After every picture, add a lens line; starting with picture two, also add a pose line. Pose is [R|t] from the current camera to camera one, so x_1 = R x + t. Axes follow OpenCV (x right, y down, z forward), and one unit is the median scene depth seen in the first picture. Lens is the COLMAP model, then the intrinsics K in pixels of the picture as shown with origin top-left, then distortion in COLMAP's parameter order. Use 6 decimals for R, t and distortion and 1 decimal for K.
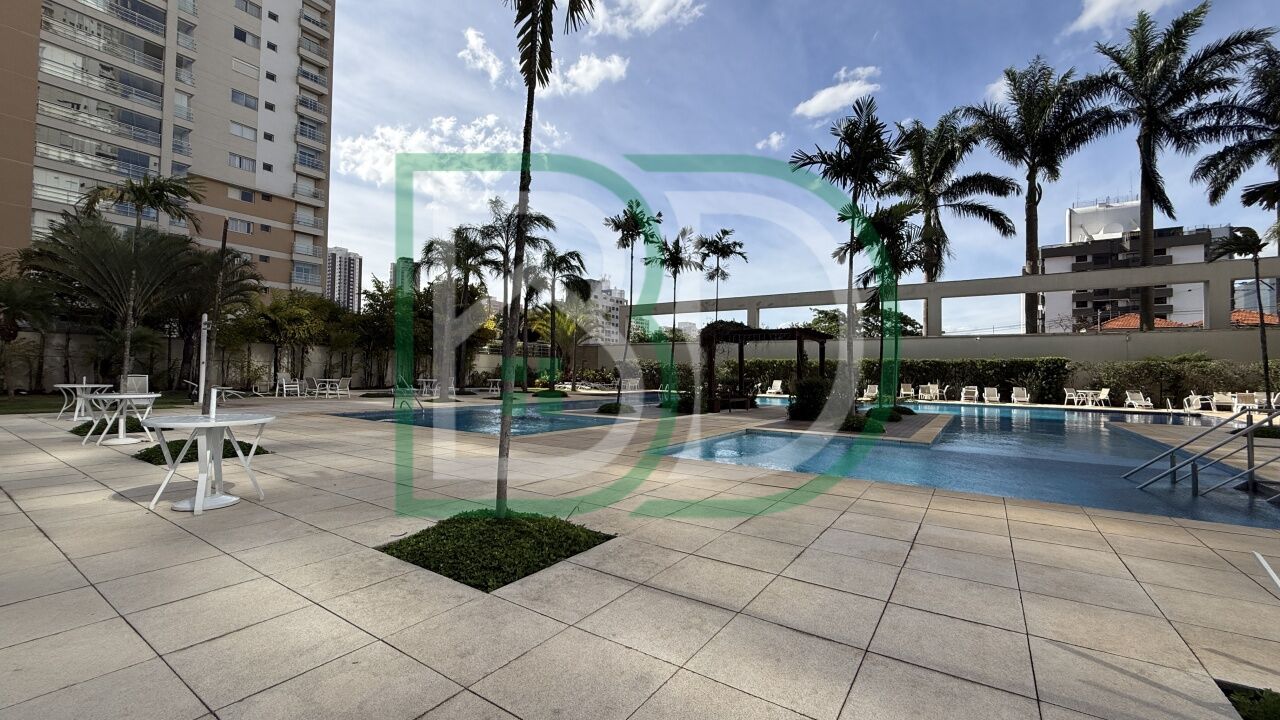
lens RADIAL K [[508.9, 0, 641.6], [0, 508.9, 359.5], [0, 0, 1]] dist [0.001668, -0.000587]
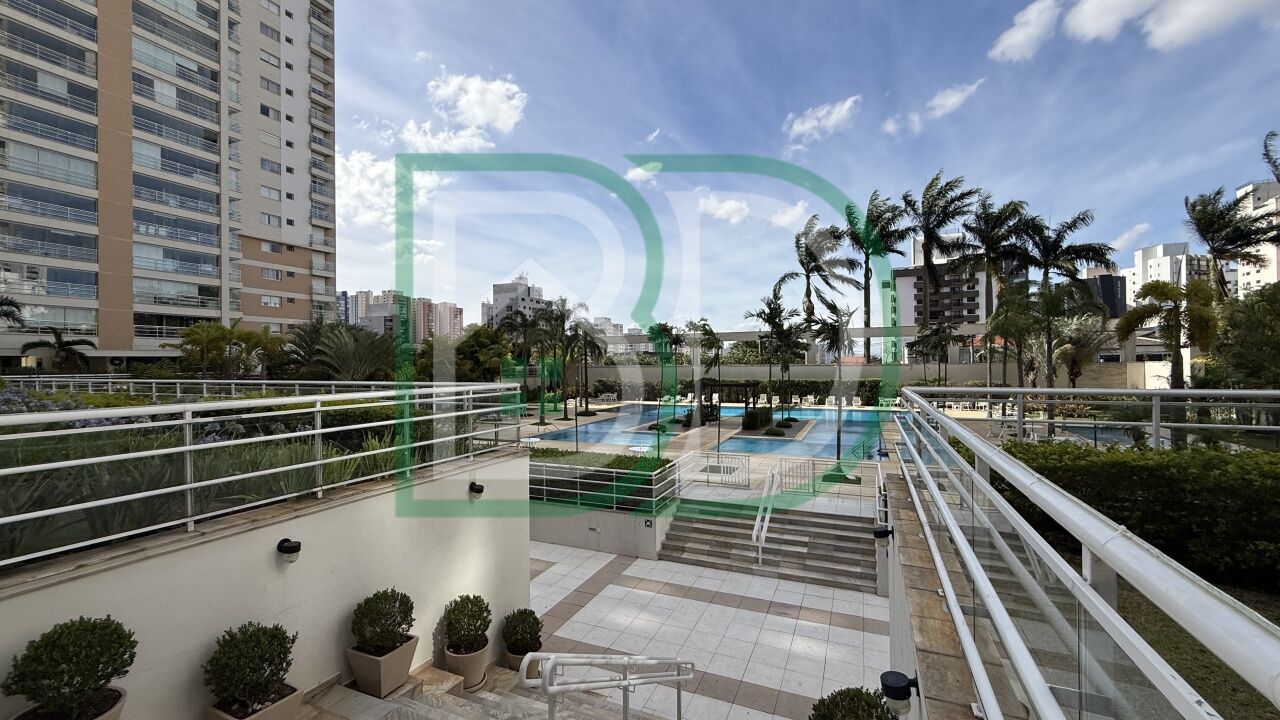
lens RADIAL K [[508.9, 0, 640.8], [0, 508.9, 363.0], [0, 0, 1]] dist [0.001668, -0.000587]
pose [[0.983719, -0.025821, 0.177852, -0.159465], [0.020857, 0.999341, 0.029719, -0.073195], [-0.178502, -0.025526, 0.983608, -0.322143]]
